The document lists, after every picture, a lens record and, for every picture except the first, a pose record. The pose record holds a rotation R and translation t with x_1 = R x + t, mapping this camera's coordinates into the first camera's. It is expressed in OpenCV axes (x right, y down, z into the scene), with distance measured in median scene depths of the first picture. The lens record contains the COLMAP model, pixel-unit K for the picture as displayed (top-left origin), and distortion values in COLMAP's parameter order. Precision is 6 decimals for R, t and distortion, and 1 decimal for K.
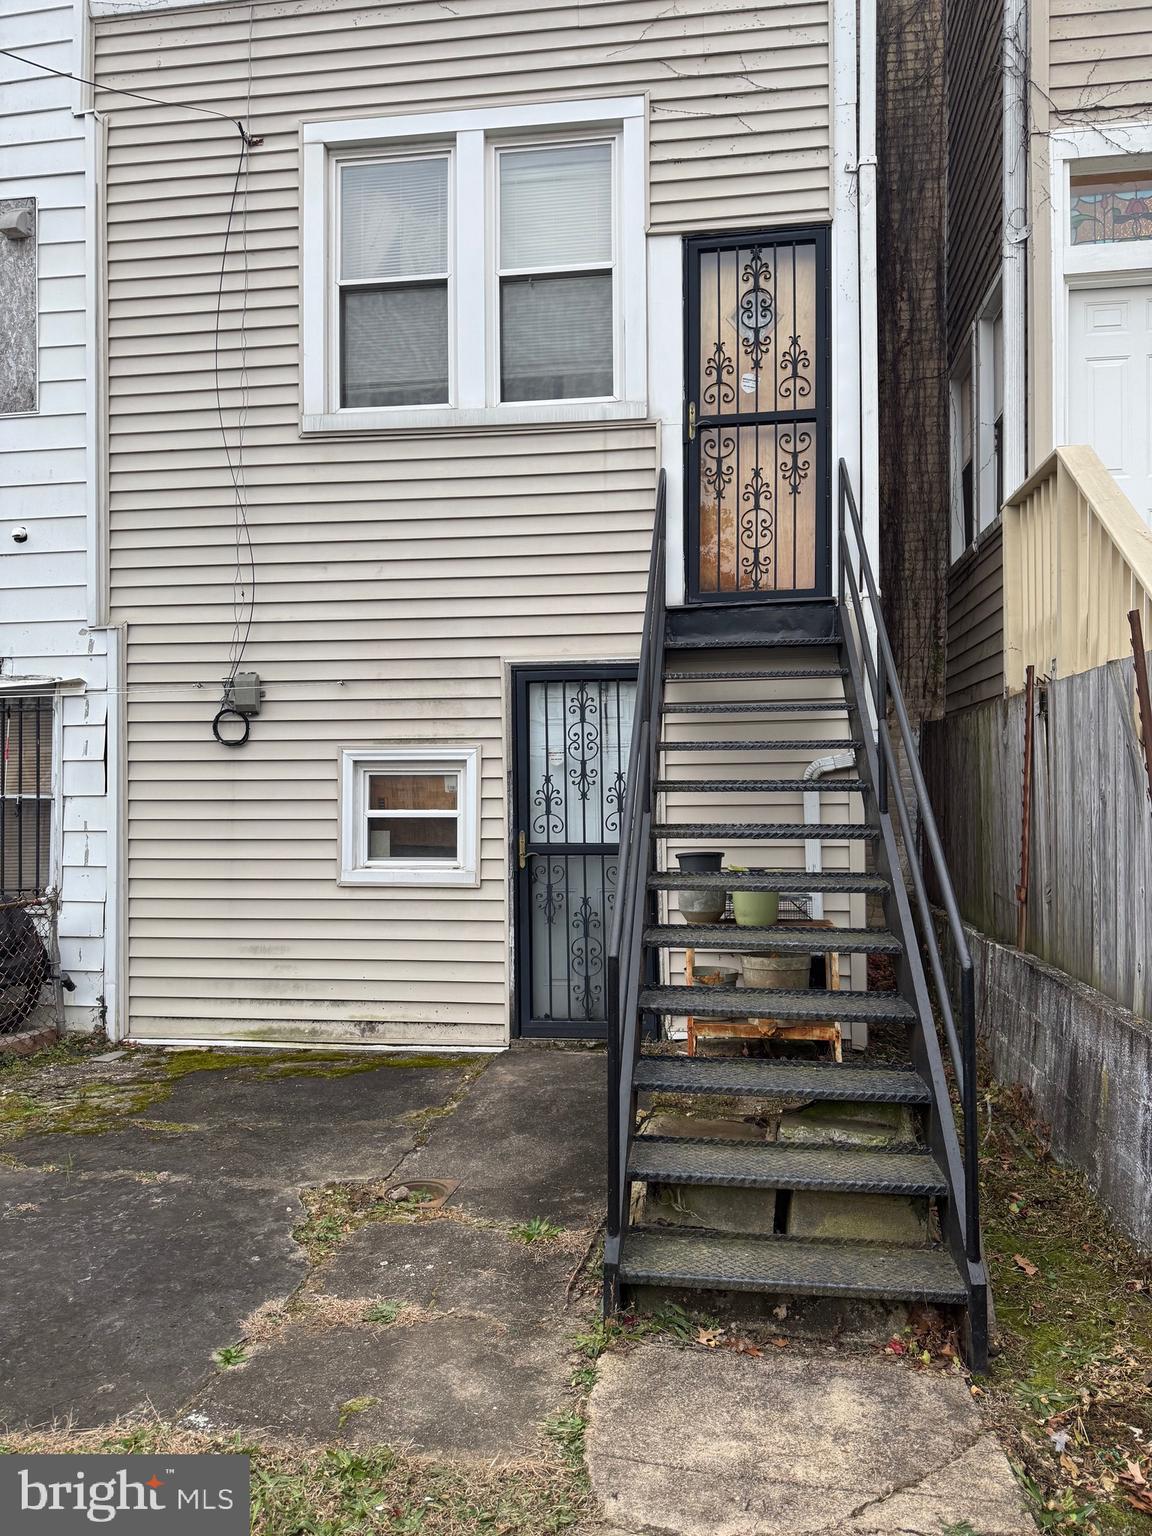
lens RADIAL K [[1090.2, 0, 575.3], [0, 1090.2, 762.9], [0, 0, 1]] dist [0.032684, -0.040167]
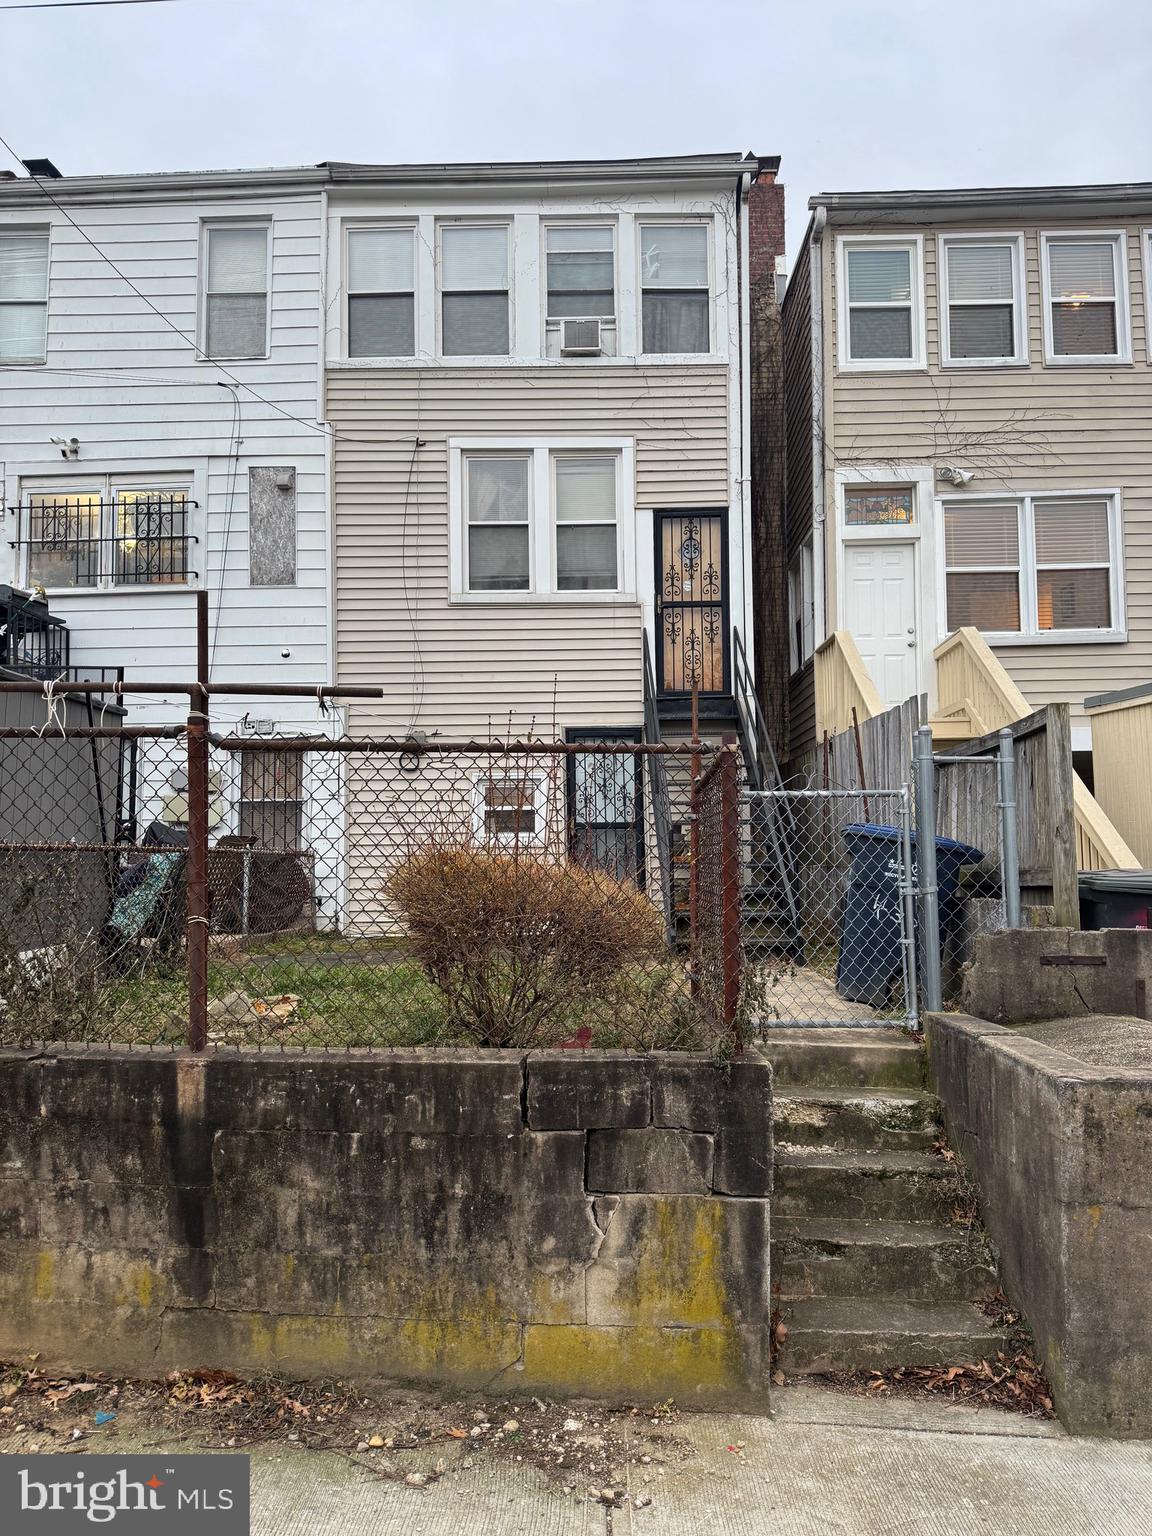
lens RADIAL K [[1082.4, 0, 576.0], [0, 1082.4, 768.0], [0, 0, 1]] dist [0.080175, -0.047125]
pose [[0.991843, 0.006547, 0.127296, -0.277736], [0.001817, 0.997853, -0.065476, 0.101000], [-0.127452, 0.065173, 0.989701, -0.851194]]
